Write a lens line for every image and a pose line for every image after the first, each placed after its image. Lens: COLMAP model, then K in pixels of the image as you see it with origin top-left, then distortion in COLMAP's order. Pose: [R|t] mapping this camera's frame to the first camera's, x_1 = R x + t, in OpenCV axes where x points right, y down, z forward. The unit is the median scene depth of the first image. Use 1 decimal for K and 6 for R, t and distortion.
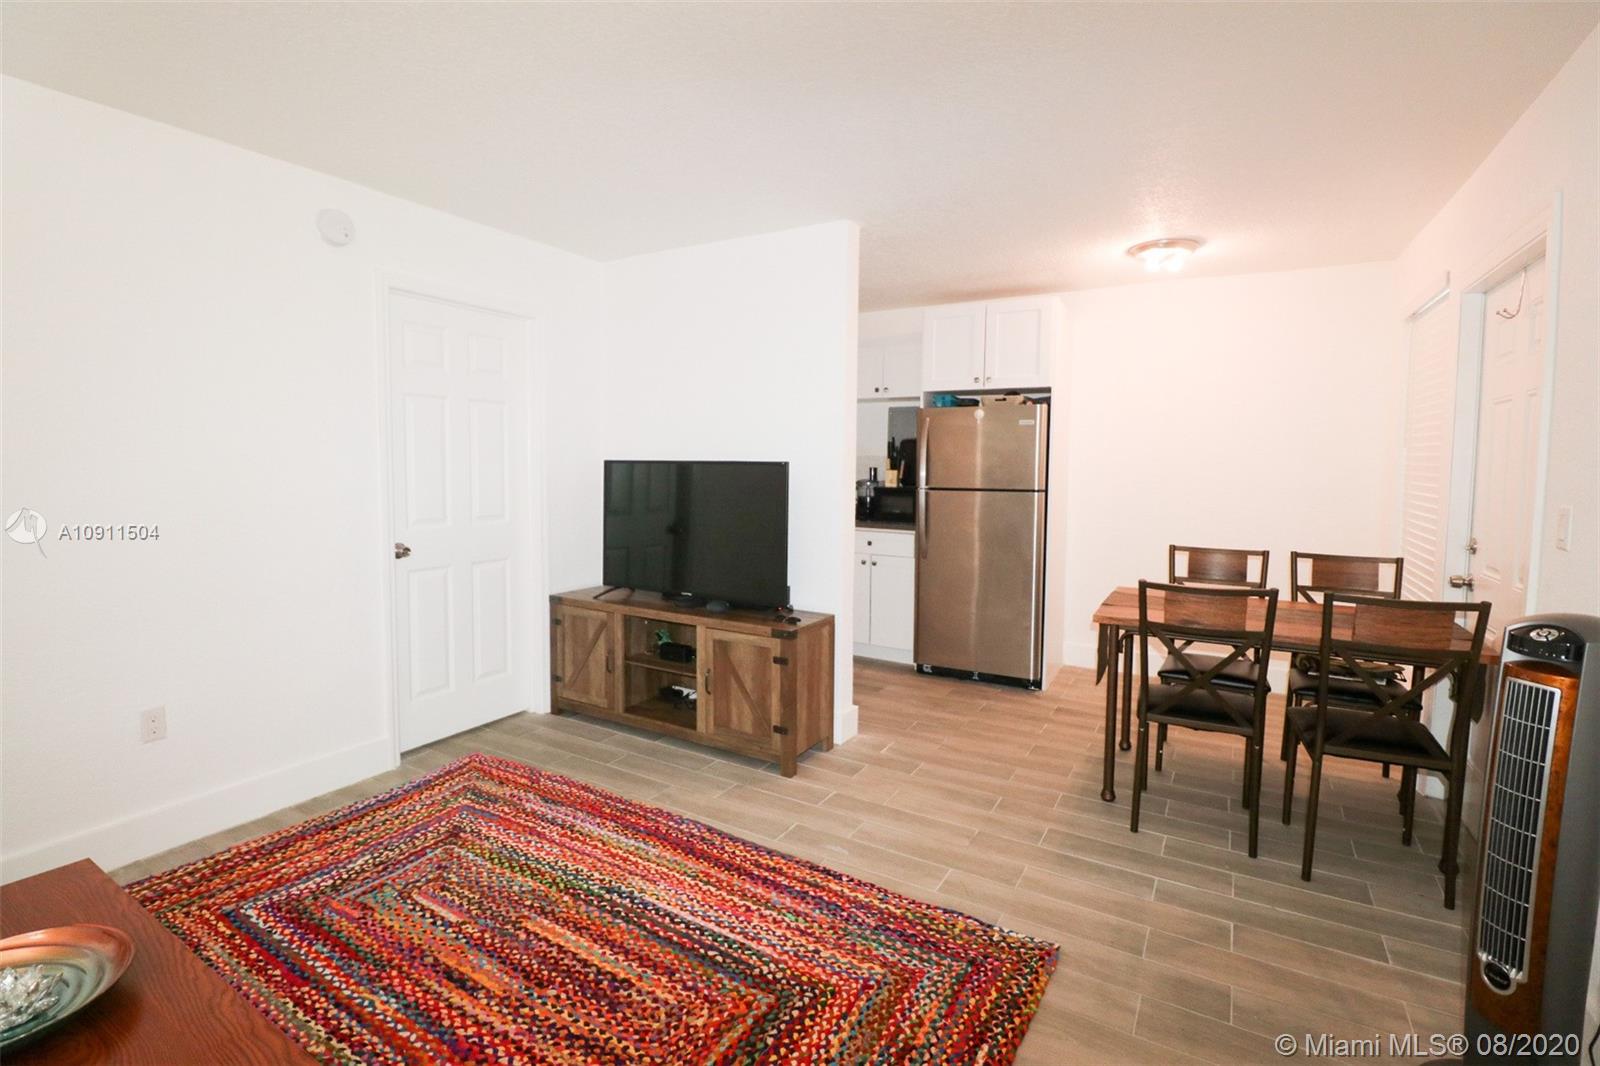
lens RADIAL K [[733.3, 0, 793.0], [0, 733.3, 533.8], [0, 0, 1]] dist [-0.003438, -0.000706]
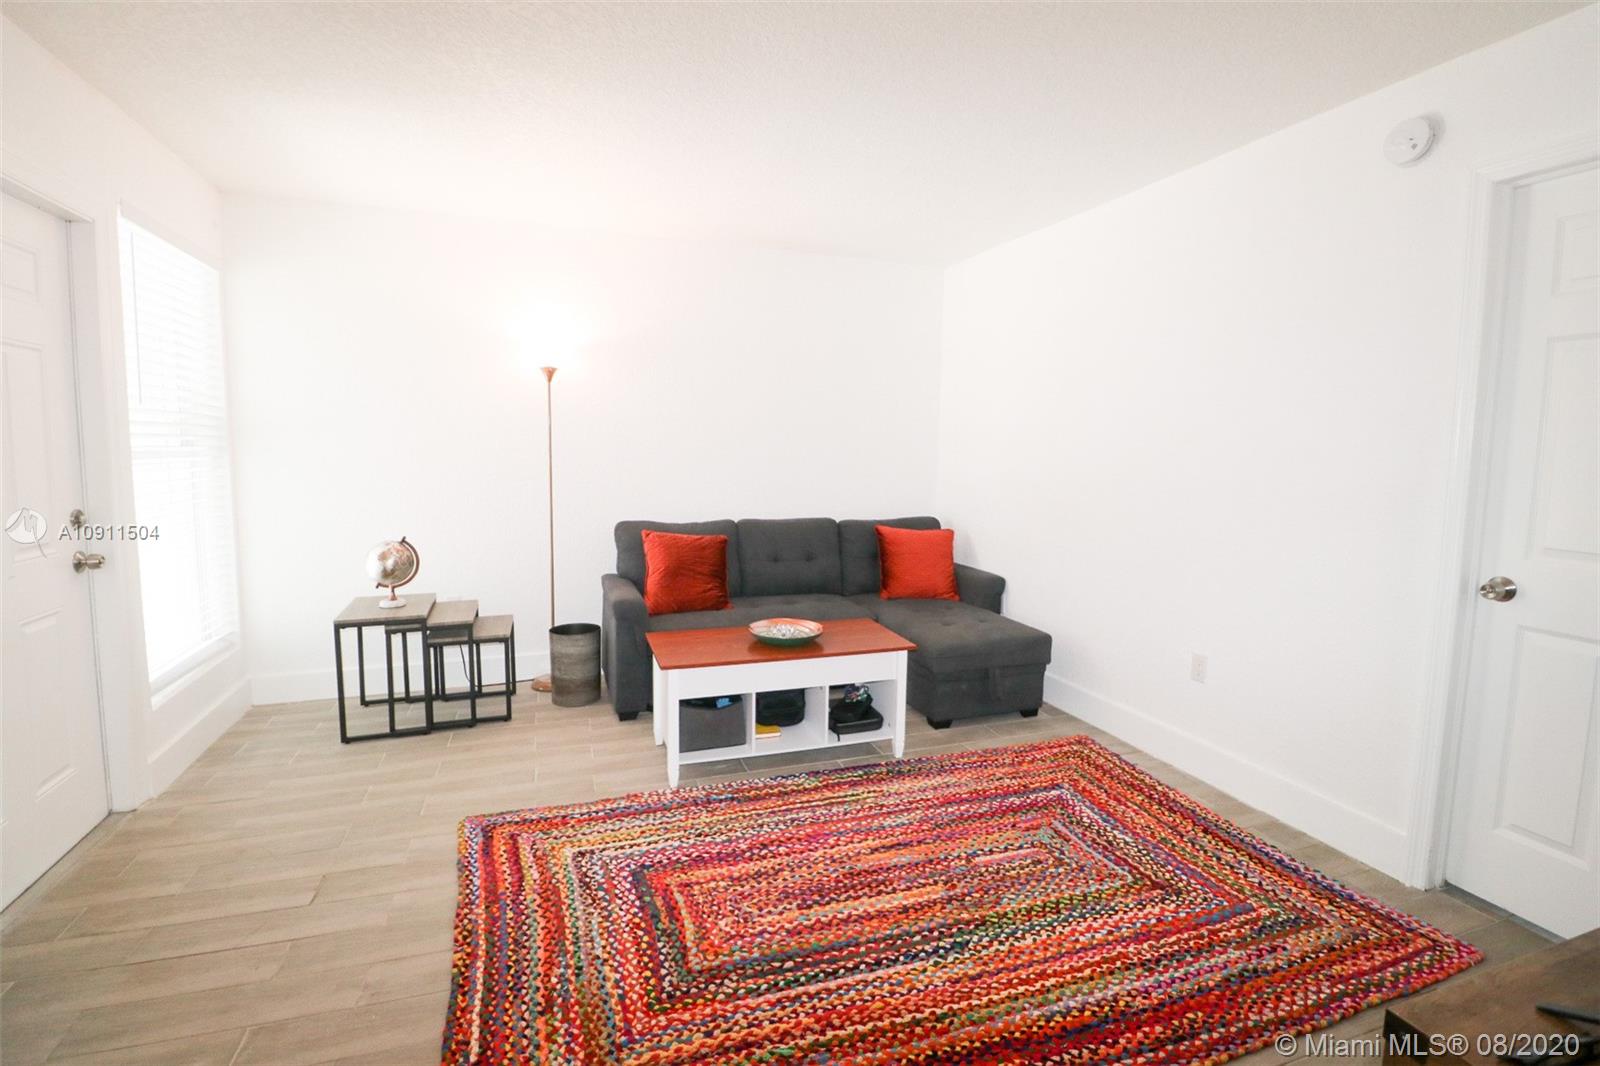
lens RADIAL K [[733.3, 0, 791.3], [0, 733.3, 529.5], [0, 0, 1]] dist [-0.003438, -0.000706]
pose [[-0.650329, 0.068715, -0.756539, 0.563700], [-0.090903, 0.981705, 0.167307, -0.126424], [0.754194, 0.177576, -0.632185, 1.523498]]
